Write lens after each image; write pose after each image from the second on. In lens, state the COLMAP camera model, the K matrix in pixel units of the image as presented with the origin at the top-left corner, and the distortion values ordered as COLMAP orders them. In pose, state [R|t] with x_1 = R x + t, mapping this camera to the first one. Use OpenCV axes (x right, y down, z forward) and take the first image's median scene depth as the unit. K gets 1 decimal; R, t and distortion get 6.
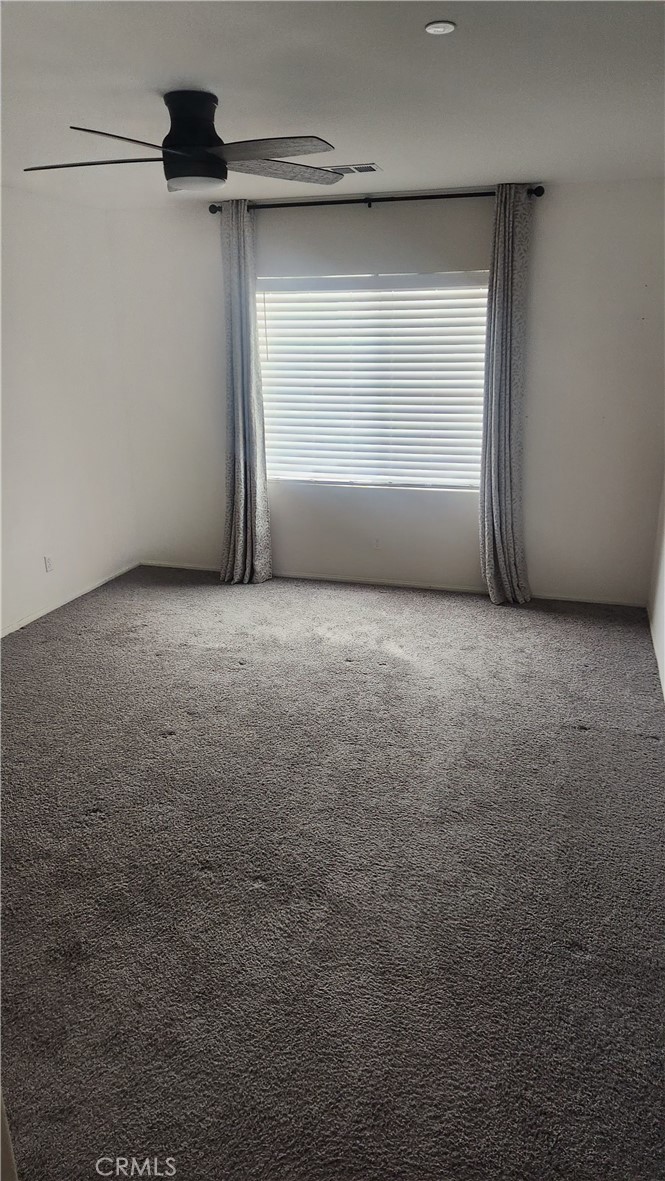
lens RADIAL K [[794.5, 0, 332.5], [0, 794.5, 590.5], [0, 0, 1]] dist [0.028098, -0.001328]
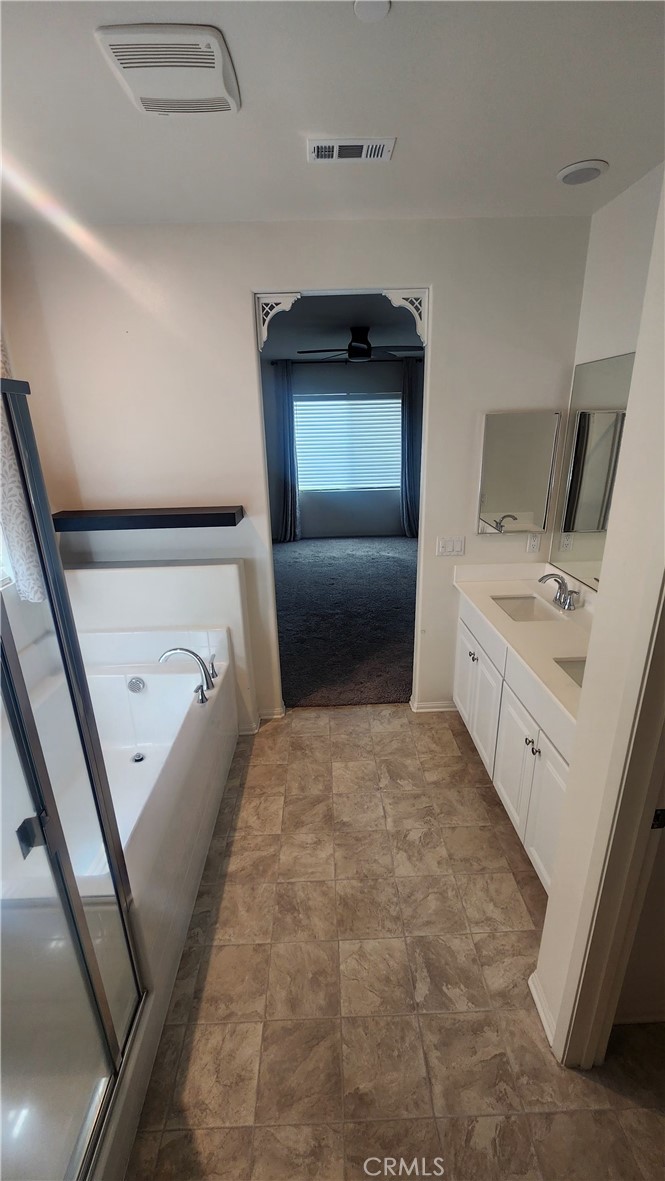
lens RADIAL K [[491.6, 0, 332.5], [0, 491.6, 590.5], [0, 0, 1]] dist [-0.001258, -0.000181]
pose [[0.948657, -0.111954, 0.295833, -0.449186], [0.112017, 0.993564, 0.016793, 0.121639], [-0.295809, 0.017208, 0.955092, -0.288734]]
